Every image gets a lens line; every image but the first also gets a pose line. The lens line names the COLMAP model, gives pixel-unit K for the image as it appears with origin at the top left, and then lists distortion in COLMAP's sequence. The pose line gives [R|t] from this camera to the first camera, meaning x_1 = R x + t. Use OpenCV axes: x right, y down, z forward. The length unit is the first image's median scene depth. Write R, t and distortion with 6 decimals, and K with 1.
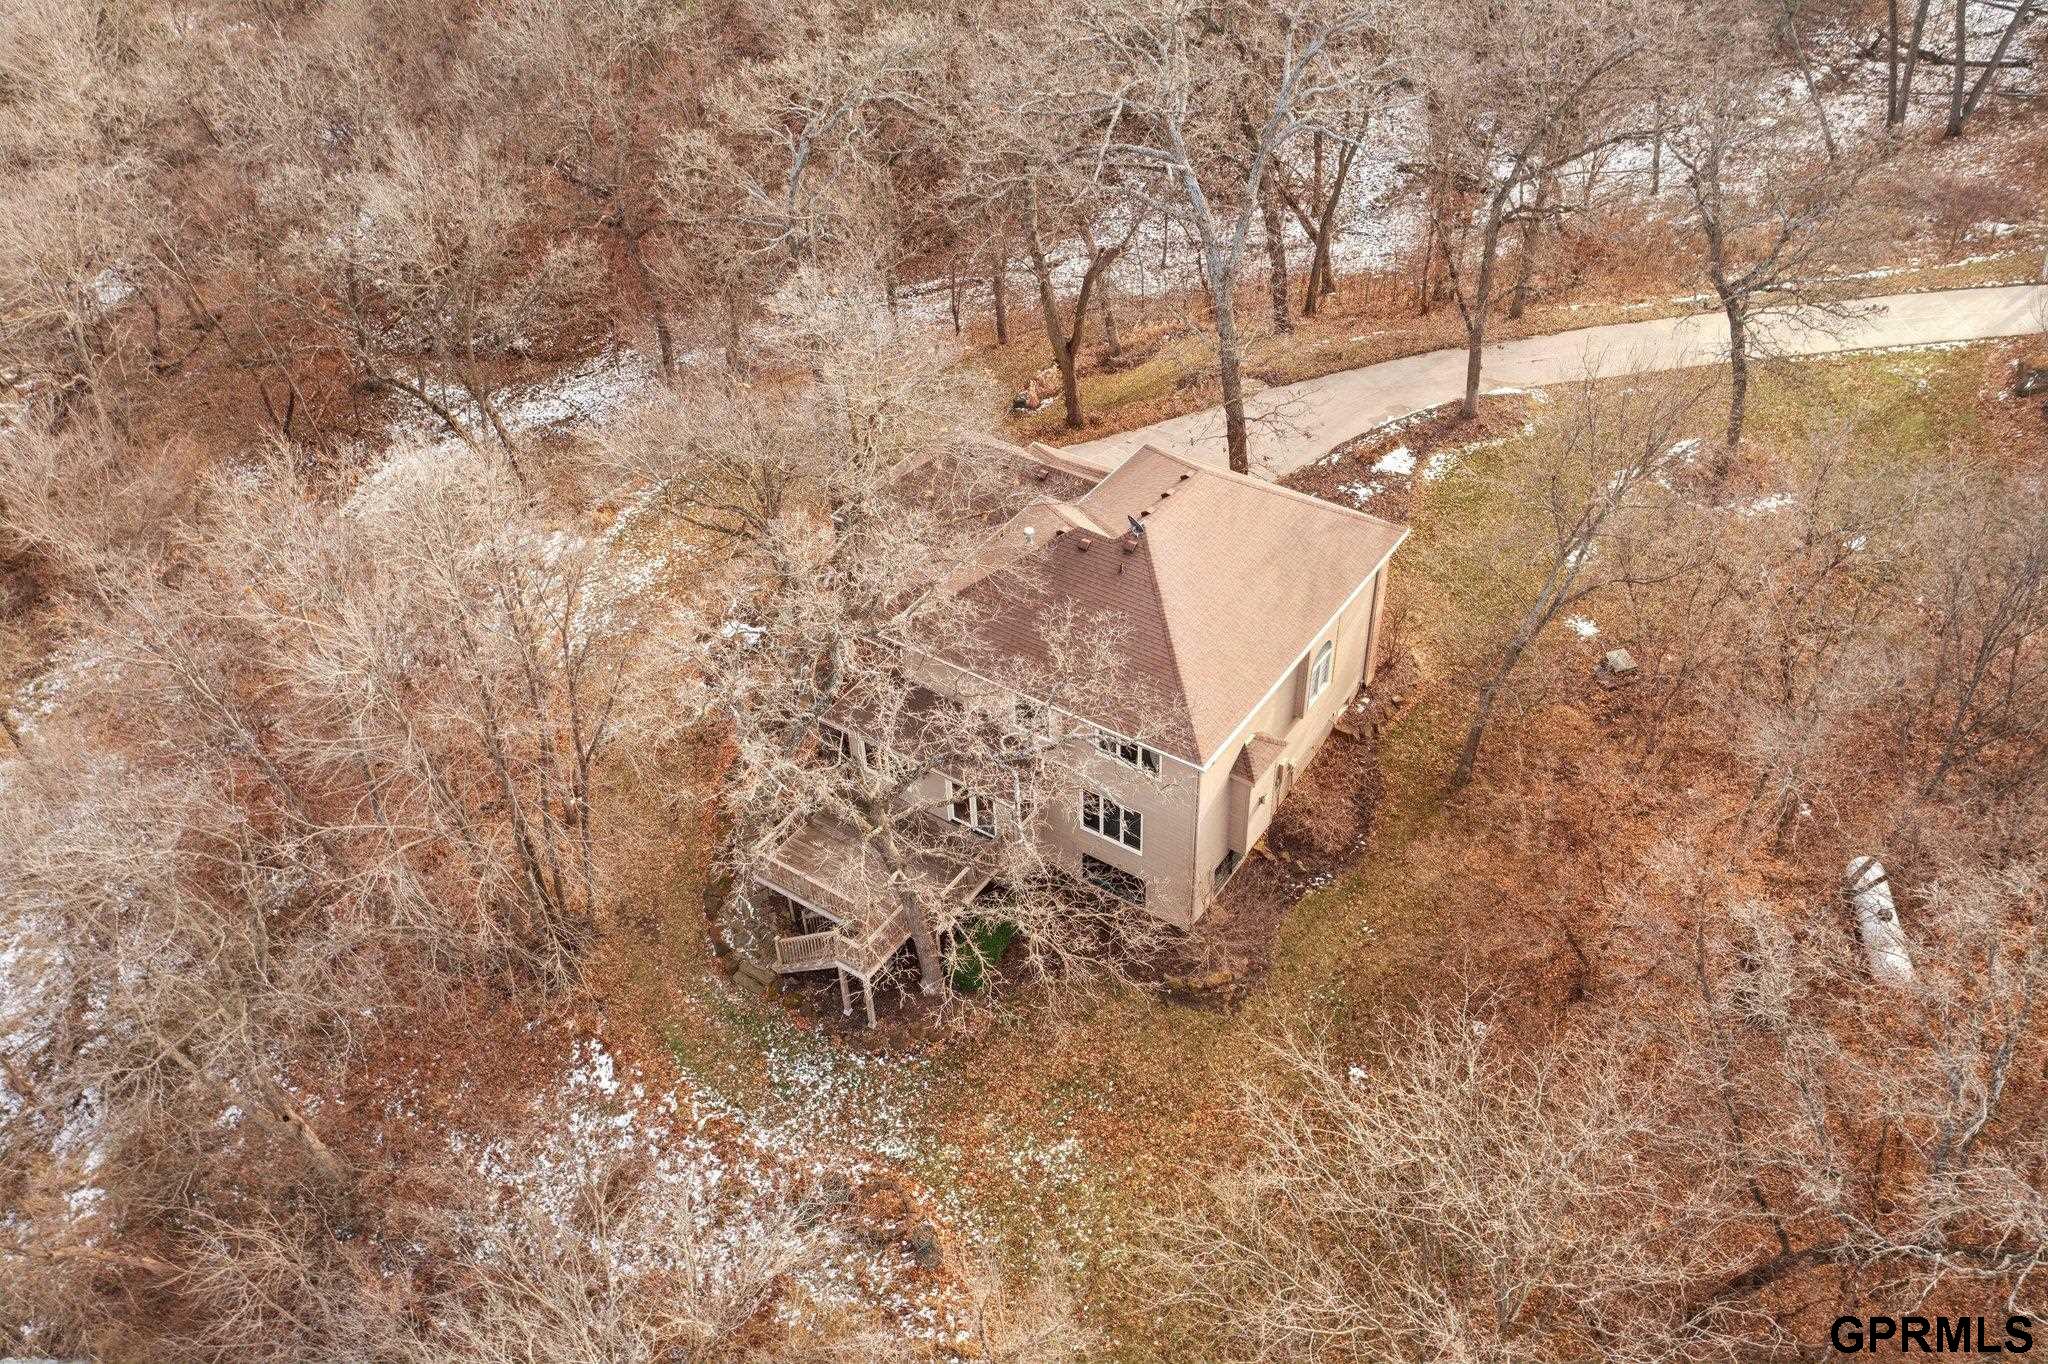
lens RADIAL K [[1593.9, 0, 1023.6], [0, 1593.9, 678.4], [0, 0, 1]] dist [0.008161, -0.001376]
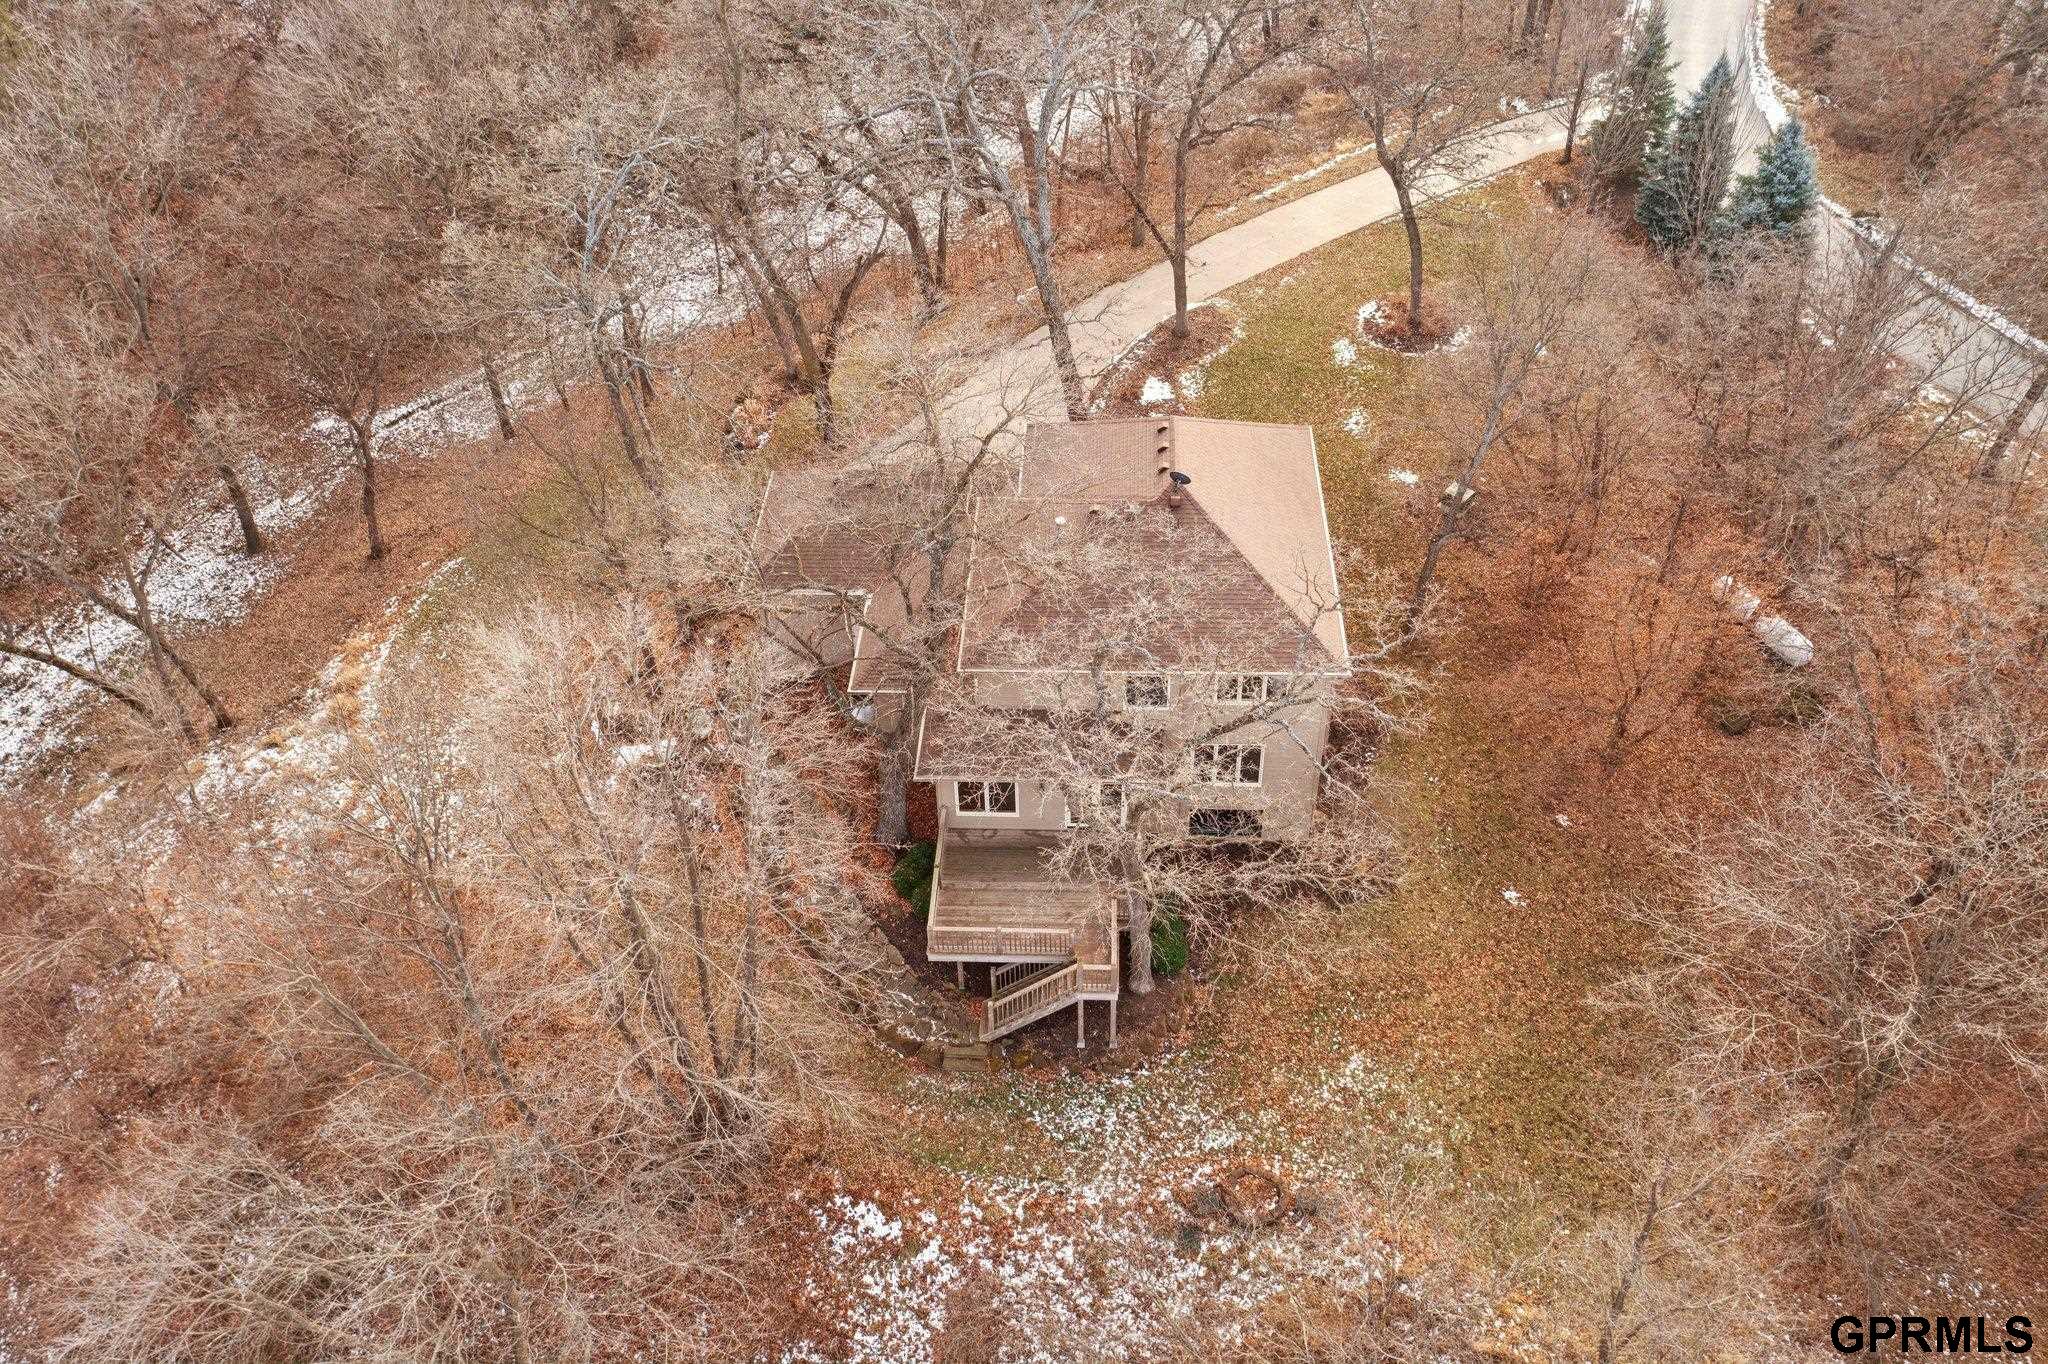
lens RADIAL K [[1593.9, 0, 1027.4], [0, 1593.9, 685.3], [0, 0, 1]] dist [0.008161, -0.001376]
pose [[0.853576, -0.330831, 0.402440, -0.468238], [0.332295, 0.940685, 0.068504, -0.074560], [-0.401232, 0.075255, 0.912880, 0.118400]]
